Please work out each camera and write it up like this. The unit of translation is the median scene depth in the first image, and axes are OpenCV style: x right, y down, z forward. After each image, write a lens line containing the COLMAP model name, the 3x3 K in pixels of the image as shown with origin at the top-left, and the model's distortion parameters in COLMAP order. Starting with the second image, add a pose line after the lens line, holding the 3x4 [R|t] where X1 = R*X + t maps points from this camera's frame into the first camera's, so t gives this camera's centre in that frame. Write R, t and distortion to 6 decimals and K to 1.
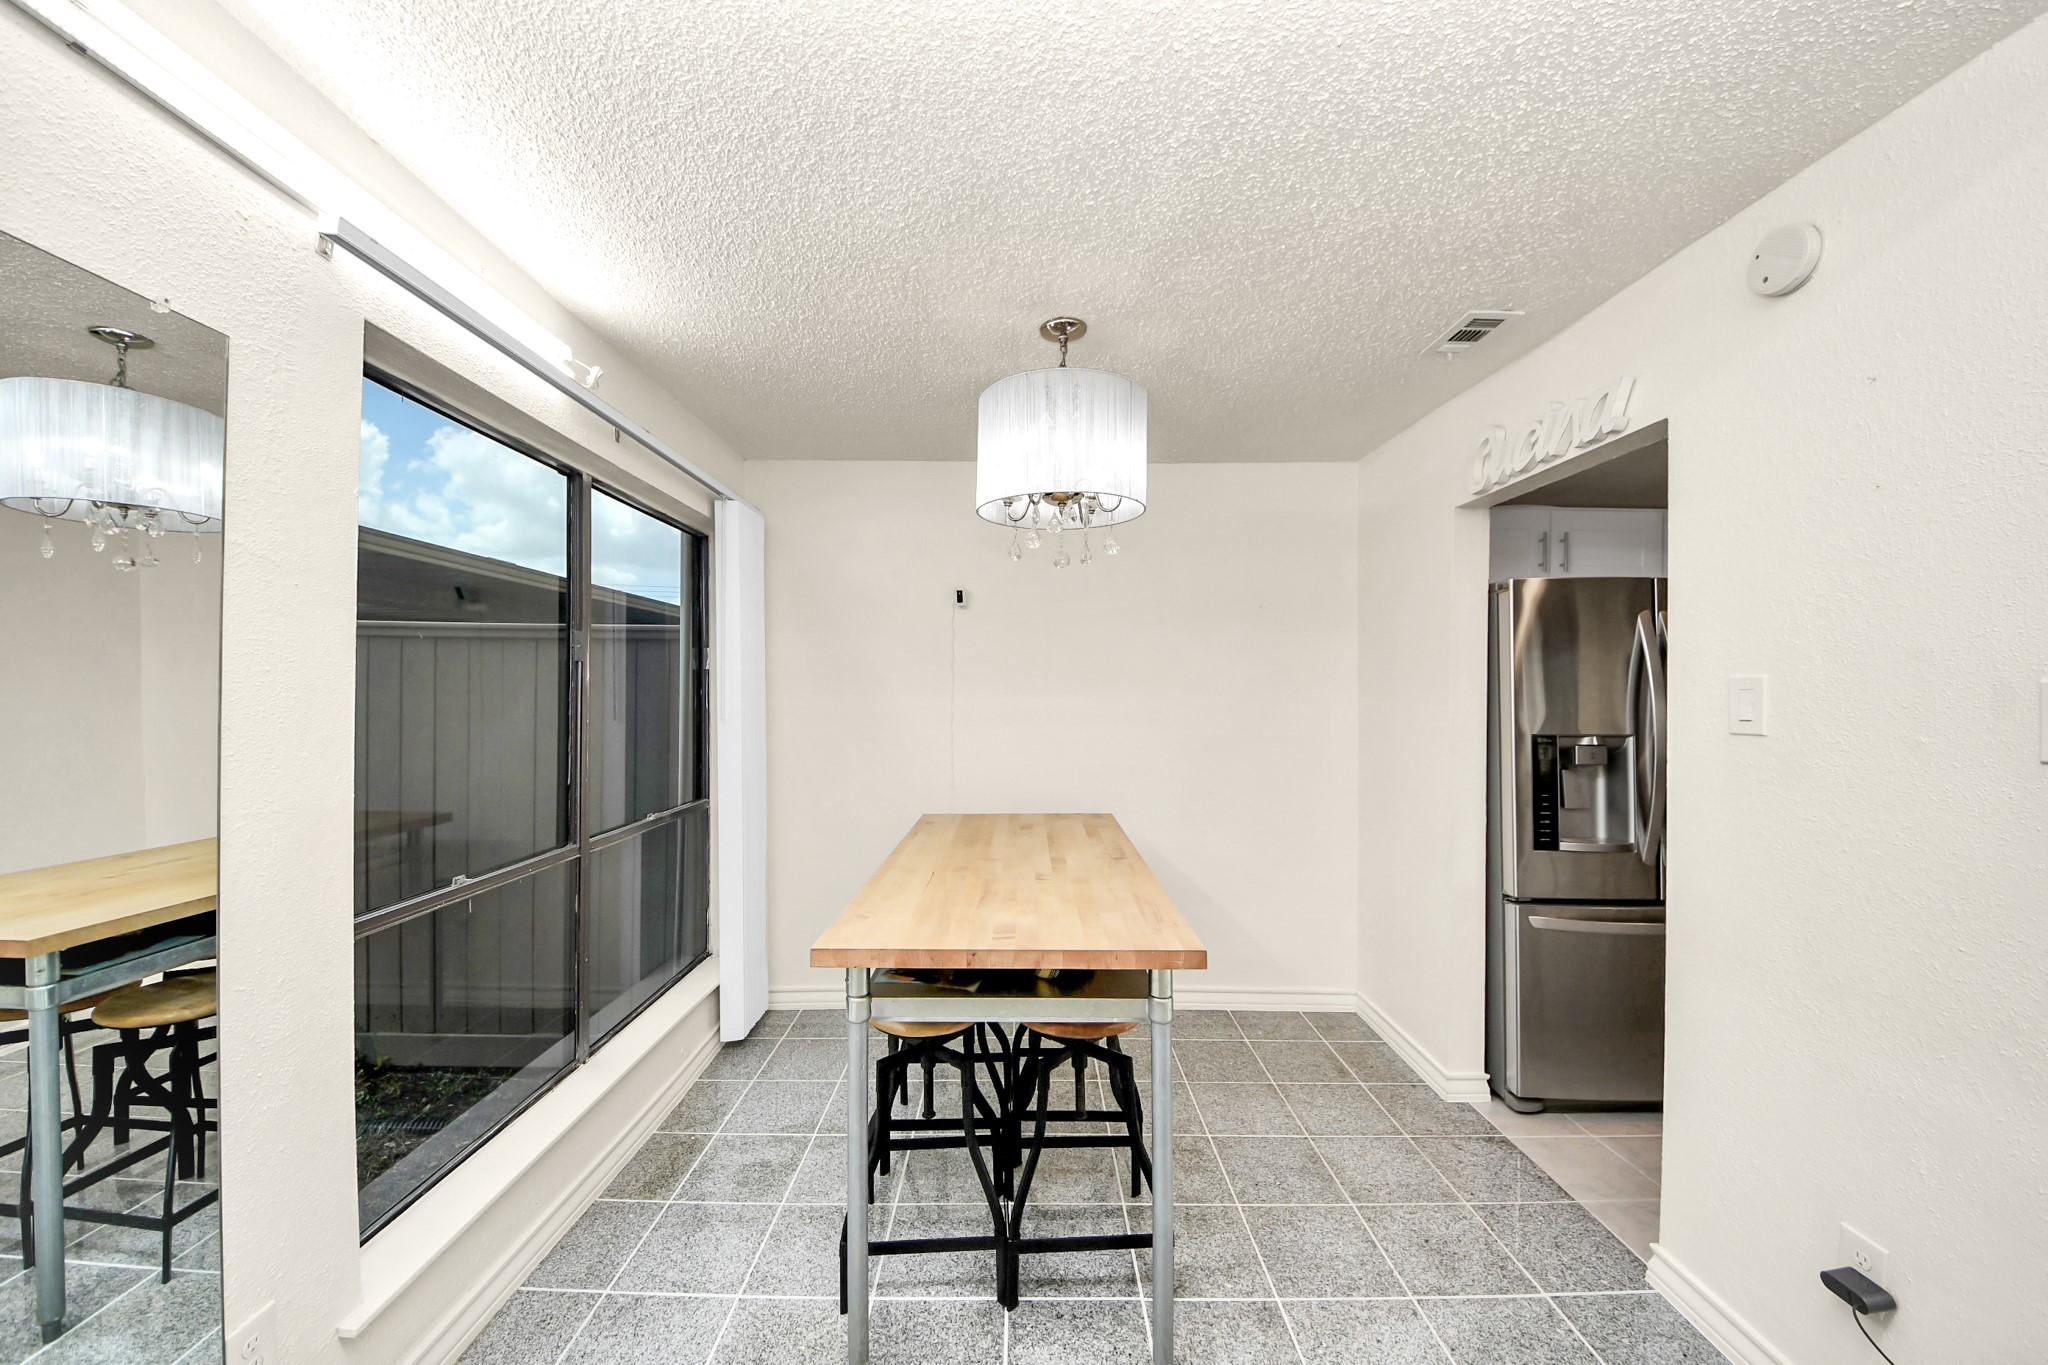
lens RADIAL K [[730.2, 0, 1034.8], [0, 730.2, 683.8], [0, 0, 1]] dist [-0.000418, -0.000095]
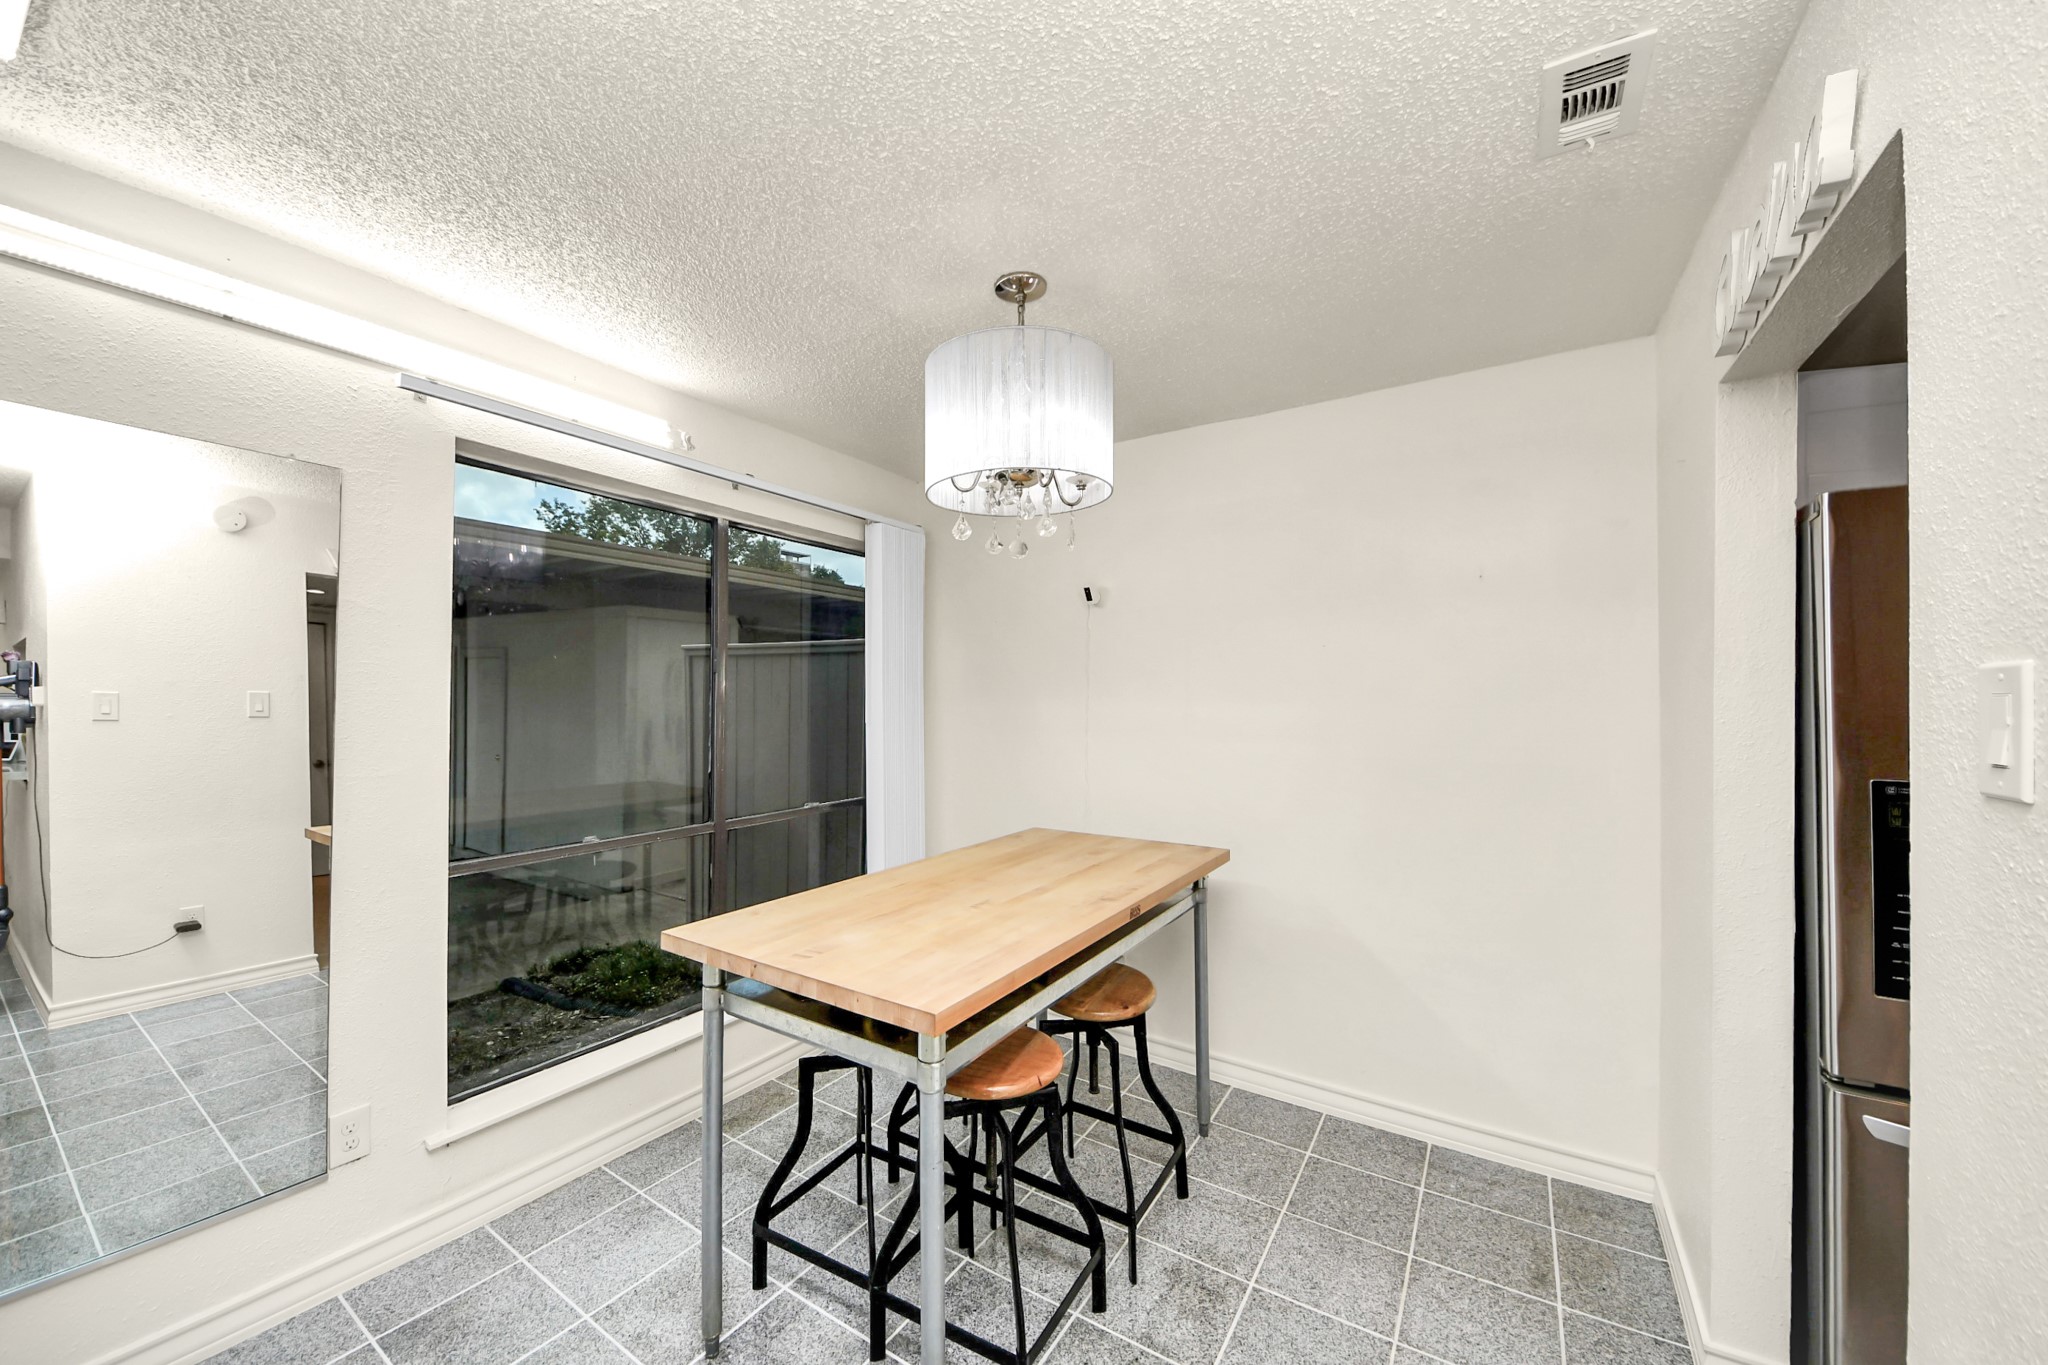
lens RADIAL K [[759.8, 0, 1024.0], [0, 759.8, 682.5], [0, 0, 1]] dist [-0.005524, -0.000306]
pose [[0.840013, -0.009096, -0.542491, 0.528581], [0.004053, 0.999937, -0.010490, 0.002300], [0.542552, 0.006613, 0.839996, 0.231396]]
